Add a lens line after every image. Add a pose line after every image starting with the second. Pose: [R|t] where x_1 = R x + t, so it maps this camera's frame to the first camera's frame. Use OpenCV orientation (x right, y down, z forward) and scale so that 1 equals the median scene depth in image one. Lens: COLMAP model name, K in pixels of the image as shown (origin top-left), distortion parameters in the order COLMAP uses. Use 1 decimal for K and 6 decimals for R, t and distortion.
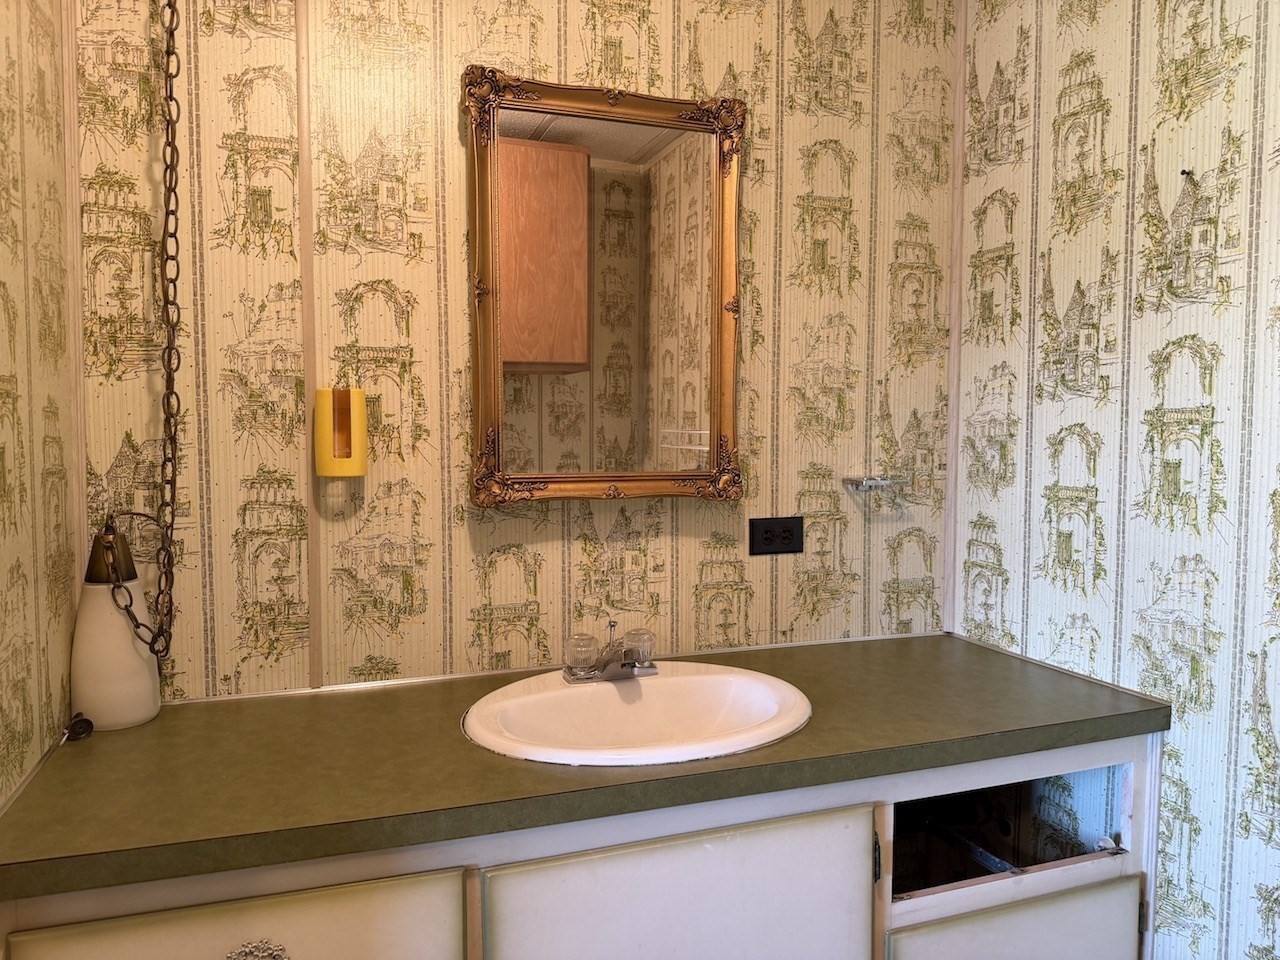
lens RADIAL K [[913.6, 0, 643.8], [0, 913.6, 476.7], [0, 0, 1]] dist [0.033570, -0.036196]
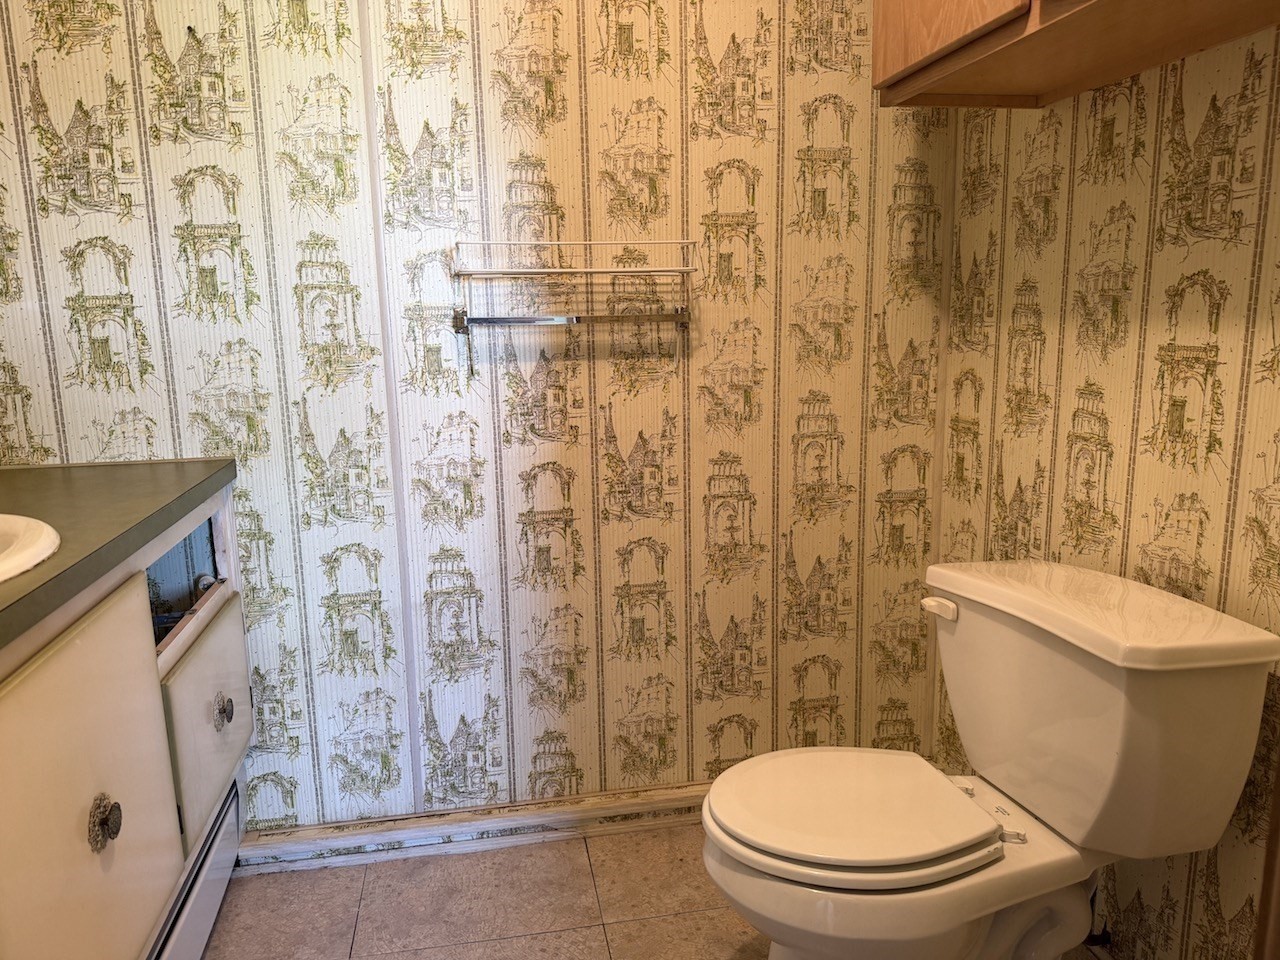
lens RADIAL K [[913.6, 0, 645.4], [0, 913.6, 481.7], [0, 0, 1]] dist [0.033570, -0.036196]
pose [[0.173256, -0.169149, 0.970243, -0.590134], [0.073290, 0.984624, 0.158569, 0.115067], [-0.982146, 0.043636, 0.182989, 0.186714]]
